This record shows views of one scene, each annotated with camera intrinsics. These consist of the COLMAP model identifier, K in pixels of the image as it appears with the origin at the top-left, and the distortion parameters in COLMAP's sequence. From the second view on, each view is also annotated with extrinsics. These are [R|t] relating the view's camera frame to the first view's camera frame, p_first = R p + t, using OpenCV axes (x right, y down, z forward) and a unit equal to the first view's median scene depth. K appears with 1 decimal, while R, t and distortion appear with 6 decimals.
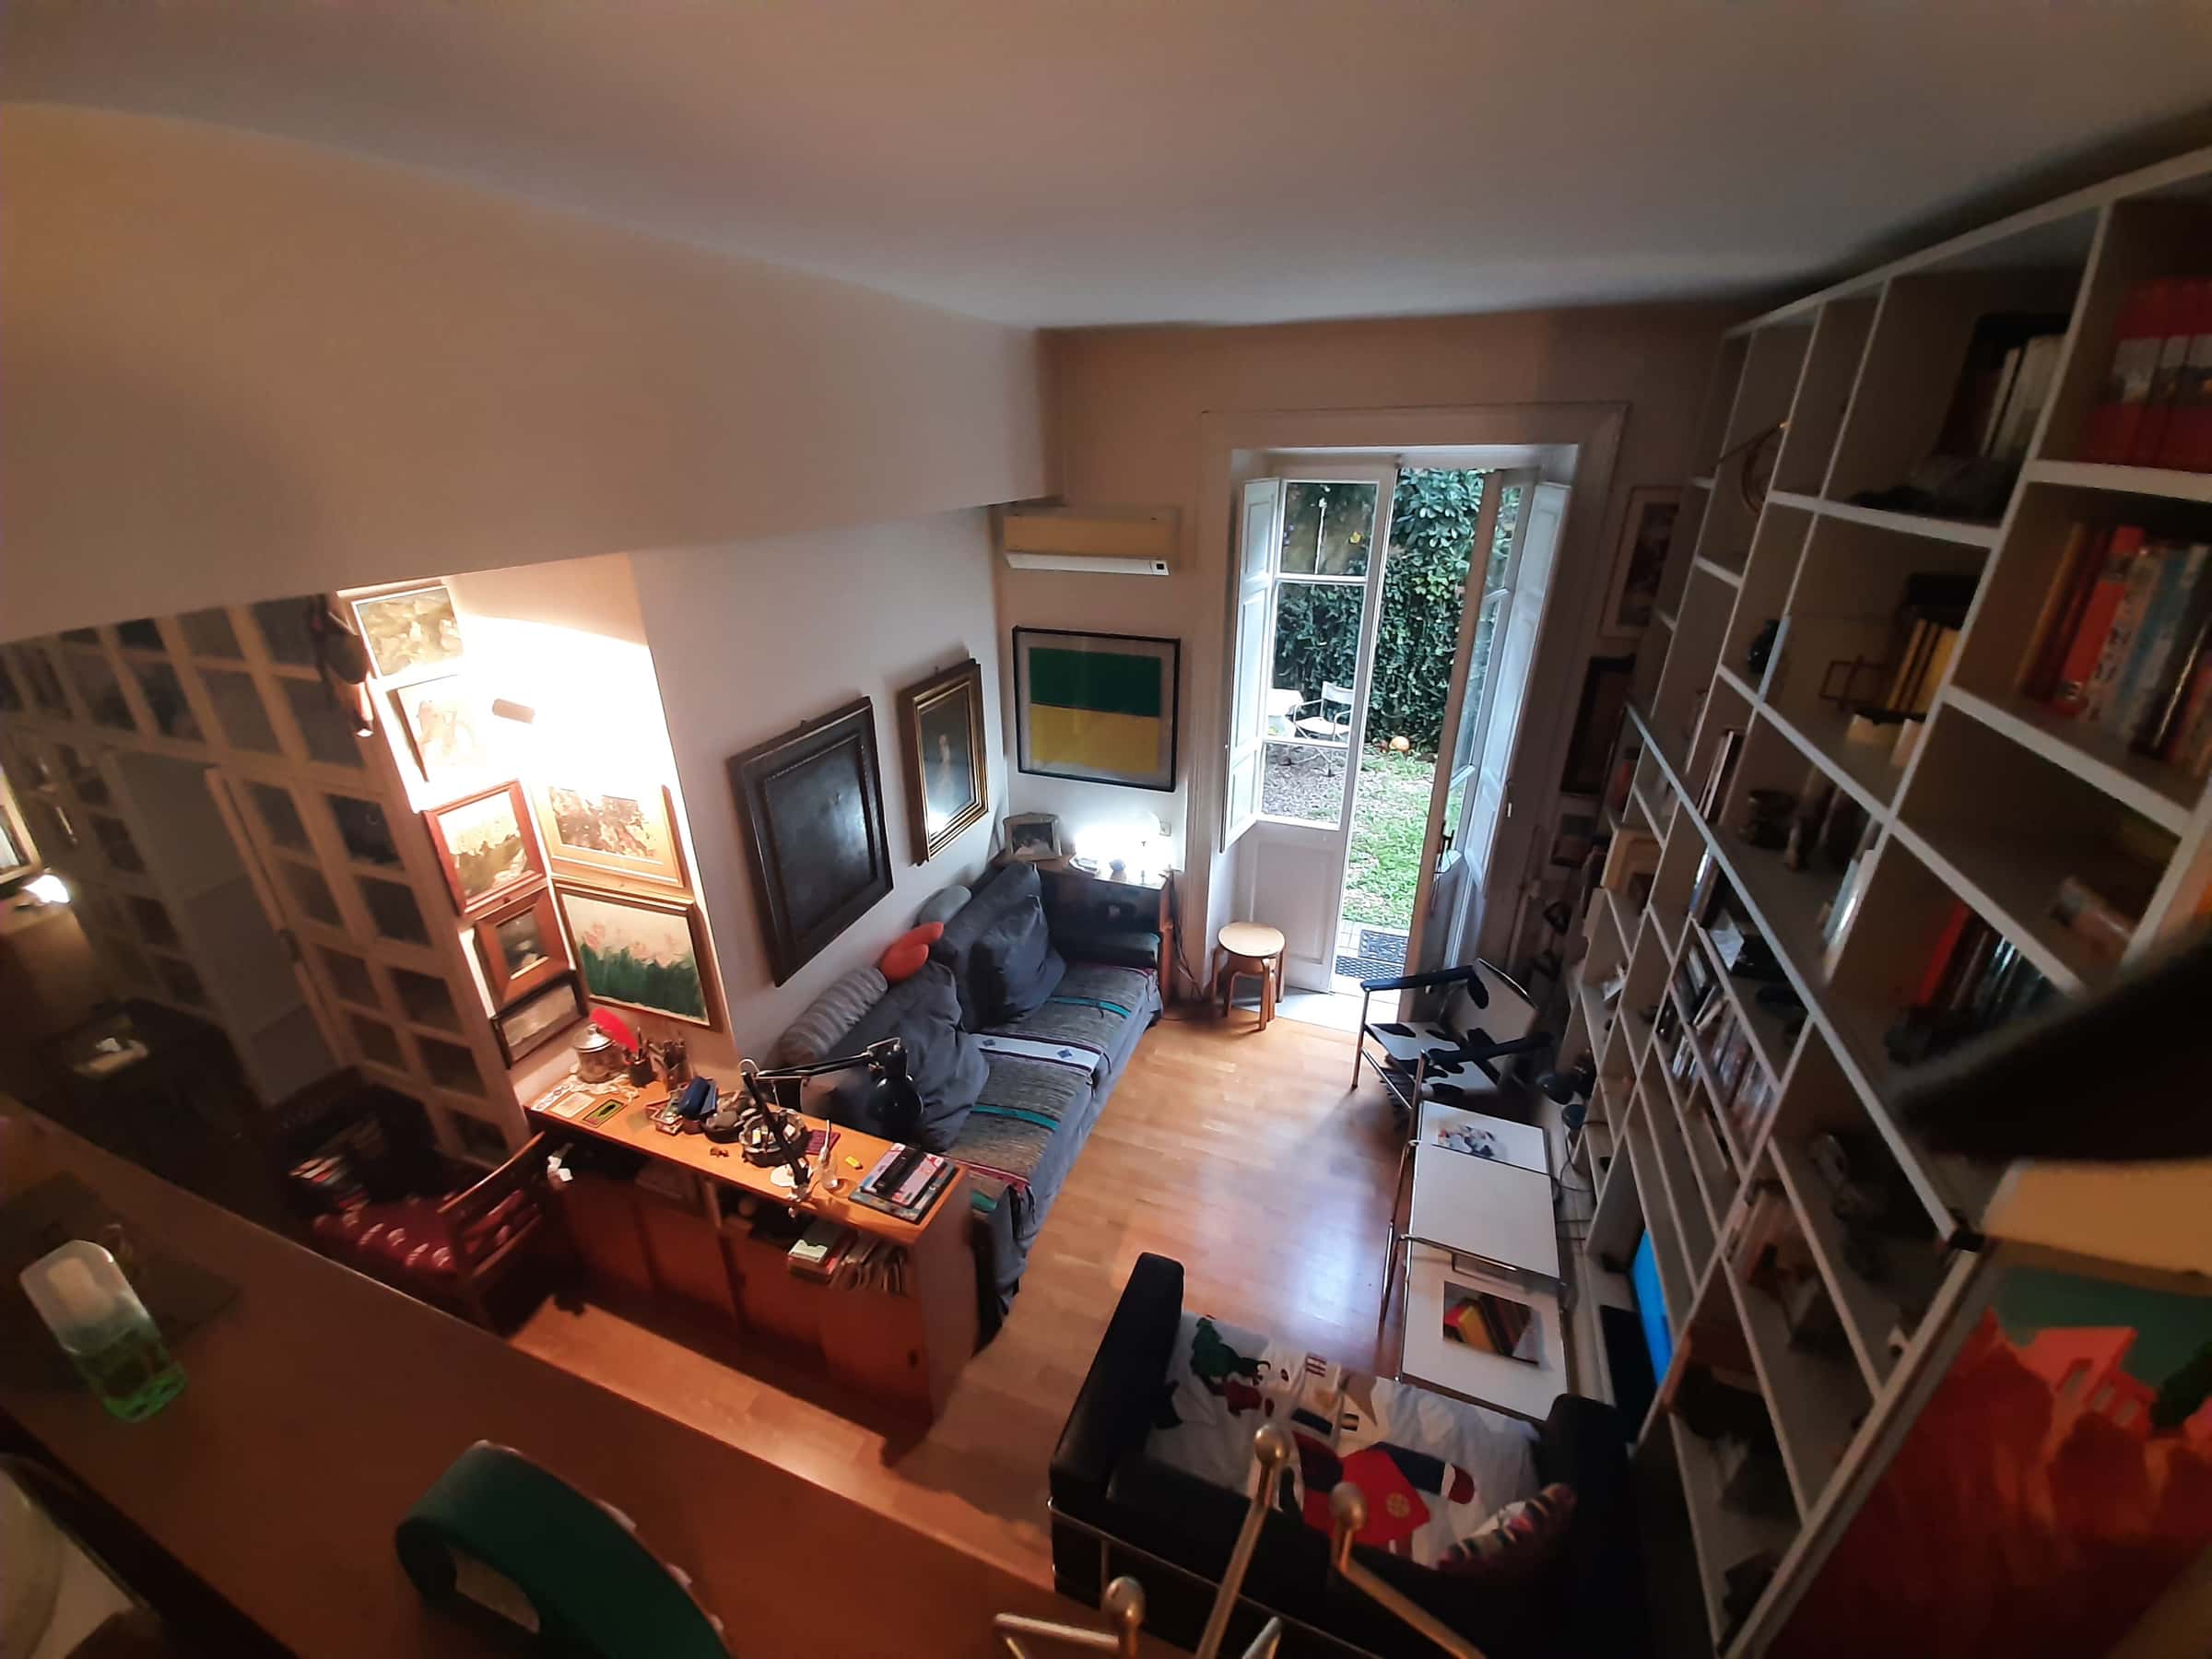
lens RADIAL K [[860.7, 0, 1107.4], [0, 860.7, 827.3], [0, 0, 1]] dist [0.003265, -0.000013]
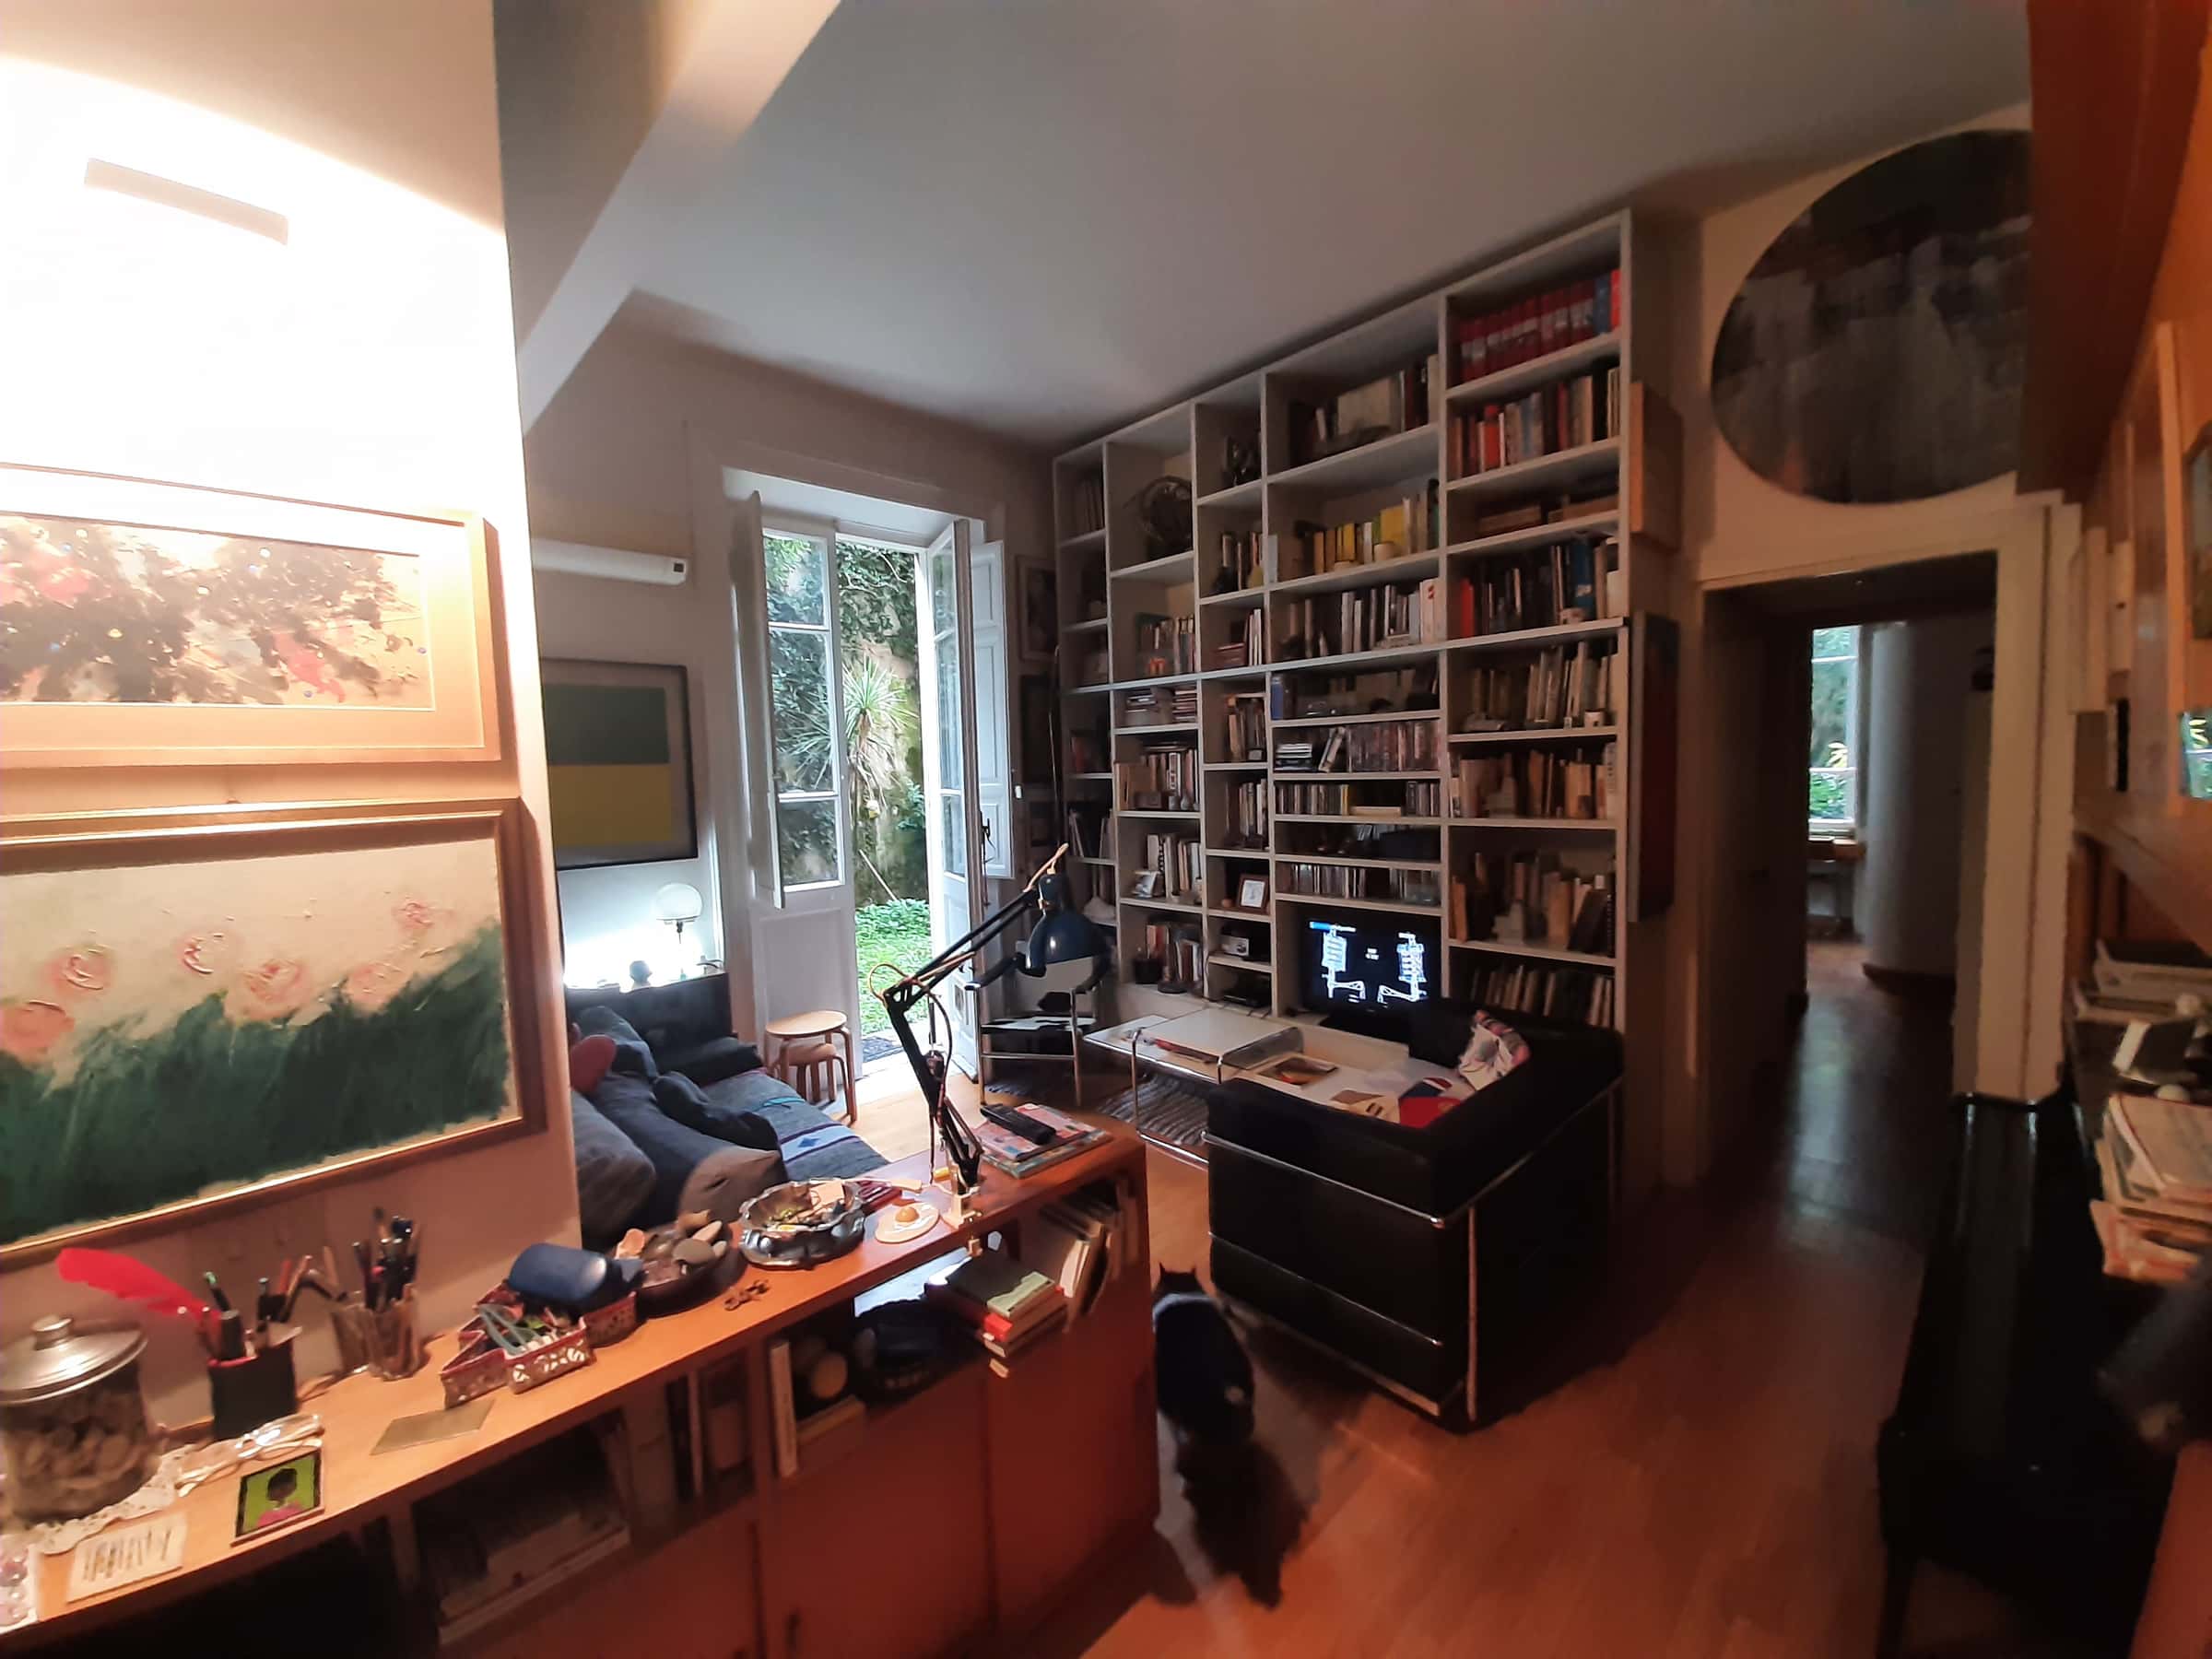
lens RADIAL K [[860.7, 0, 1095.6], [0, 860.7, 826.6], [0, 0, 1]] dist [0.003265, -0.000013]
pose [[0.429506, -0.065064, 0.900717, -0.733136], [0.395229, 0.910350, -0.122705, 0.269796], [-0.811984, 0.408692, 0.416716, 0.535761]]
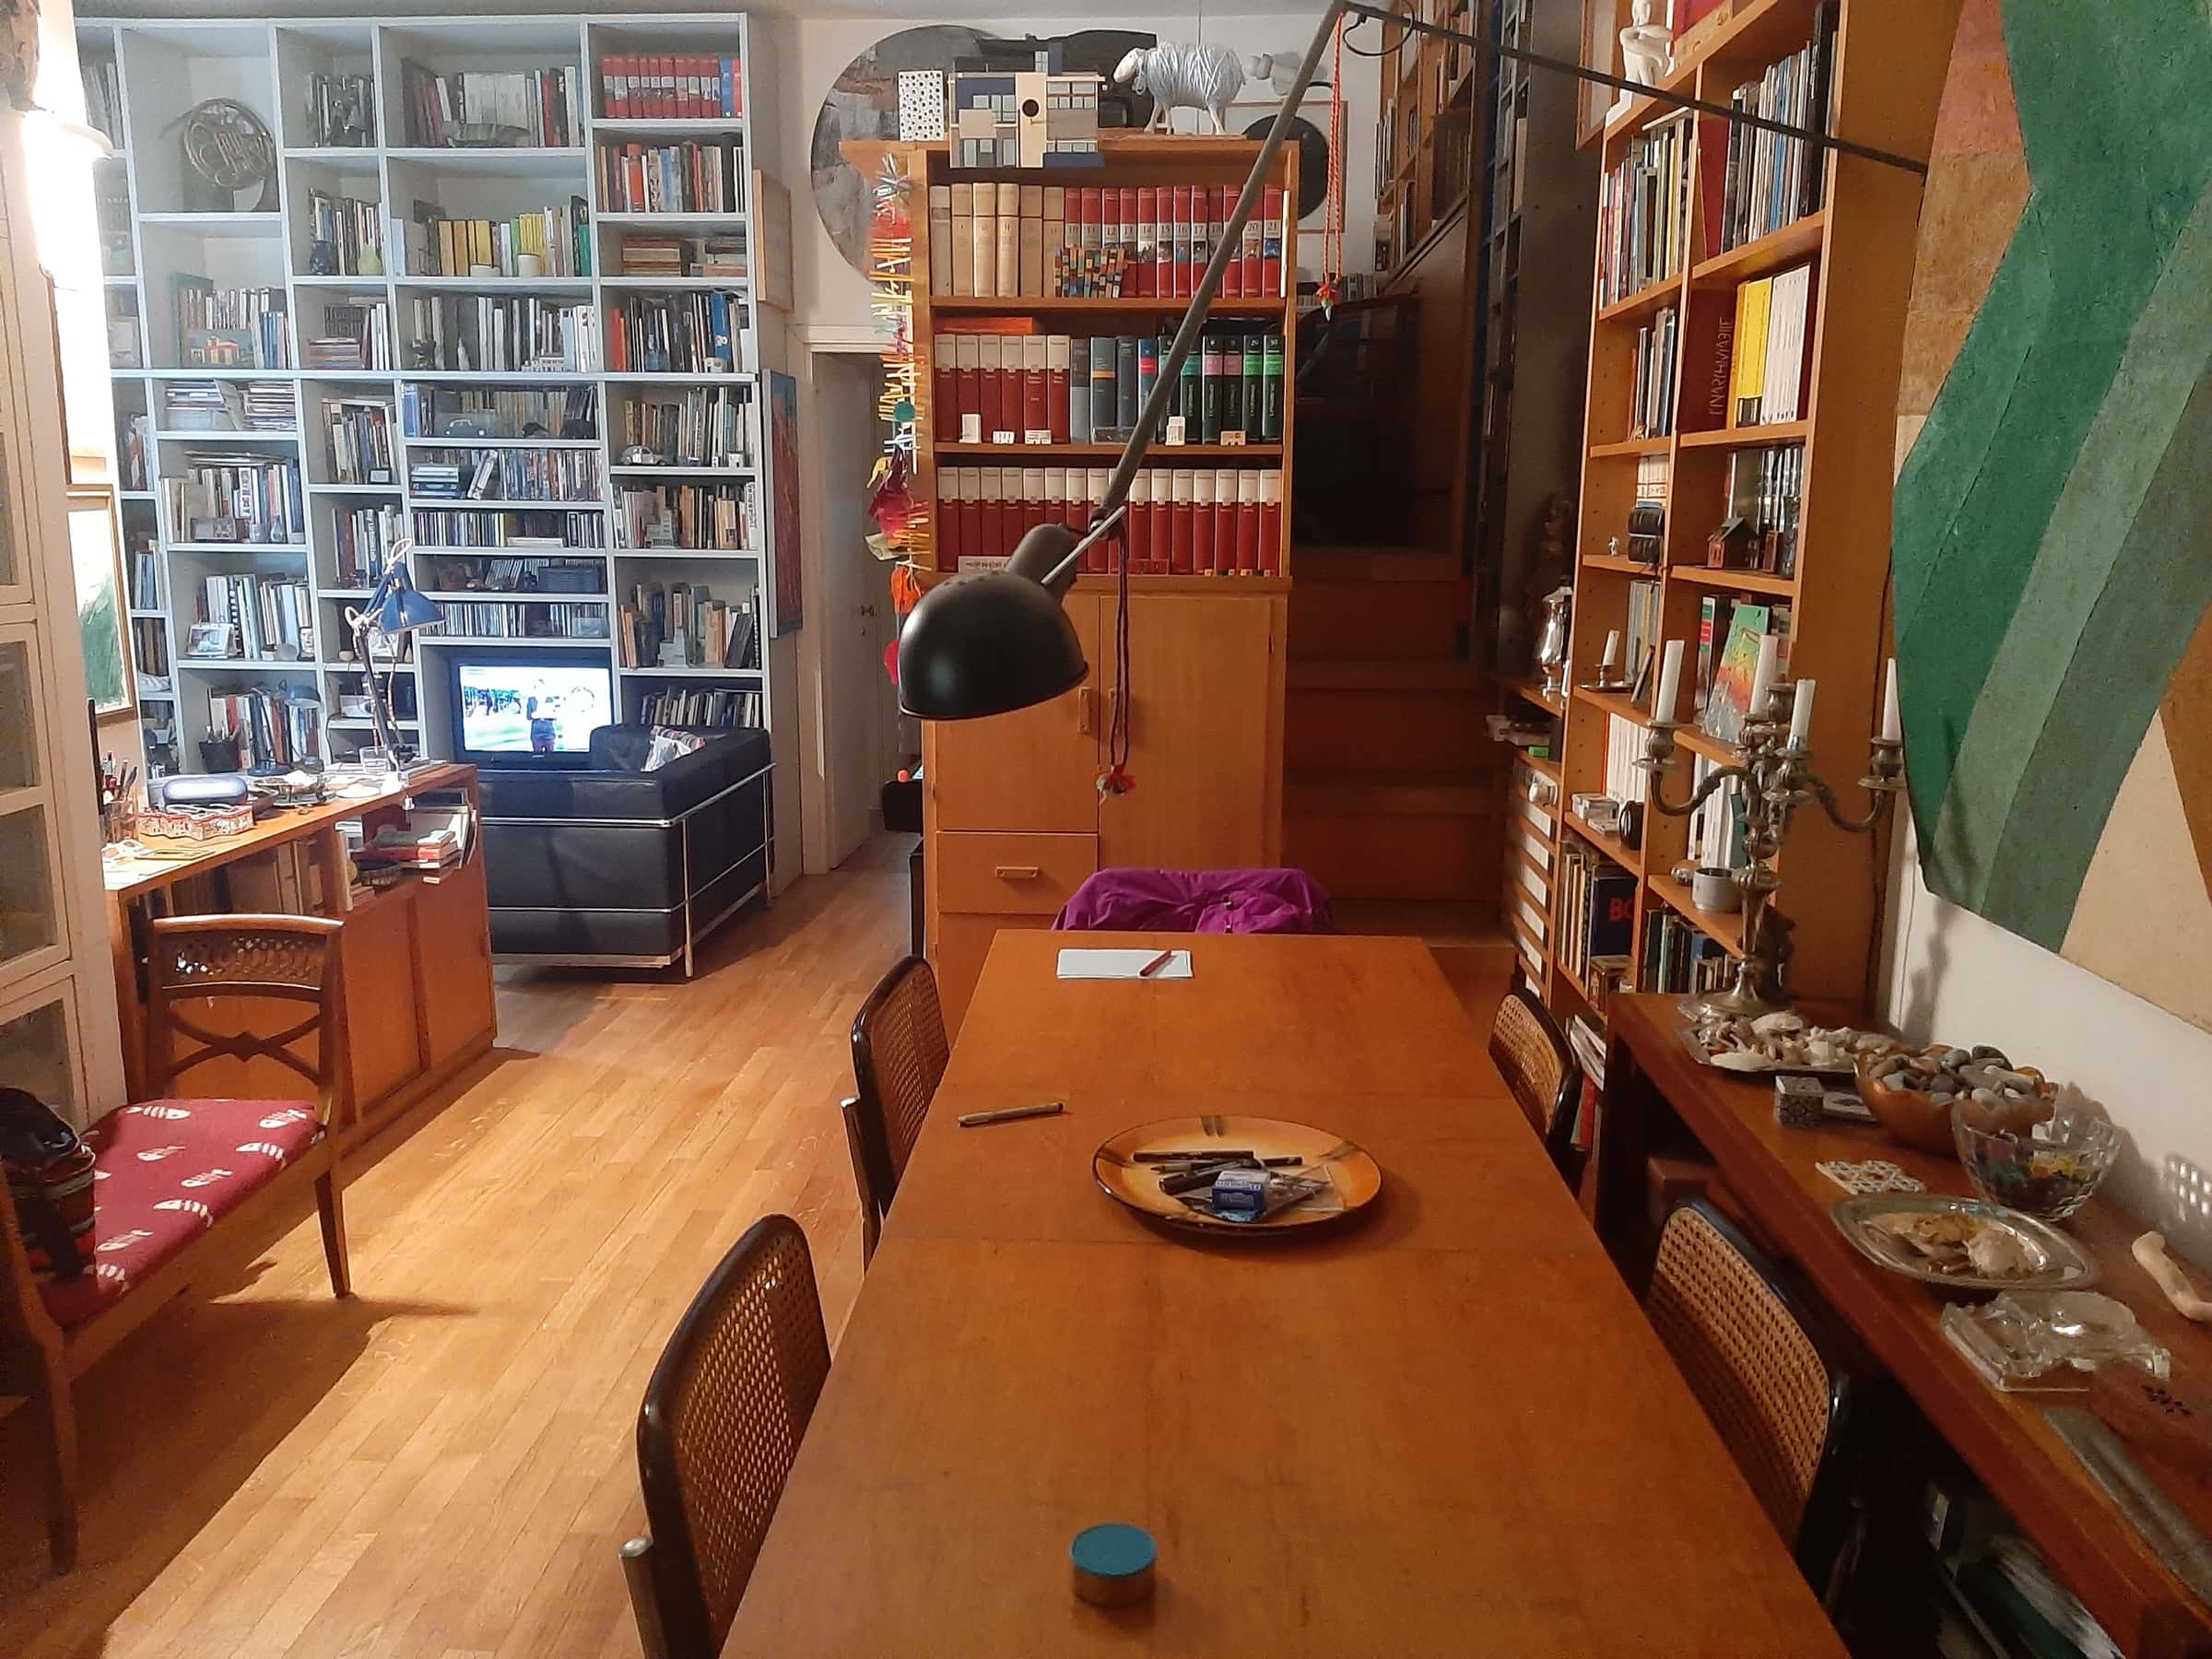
lens RADIAL K [[1720.5, 0, 1120.8], [0, 1720.5, 822.4], [0, 0, 1]] dist [0.043986, -0.061403]
pose [[-0.317128, -0.166759, 0.933607, -1.936946], [0.384530, 0.877262, 0.287312, 0.222776], [-0.866929, 0.450114, -0.214080, 0.694323]]
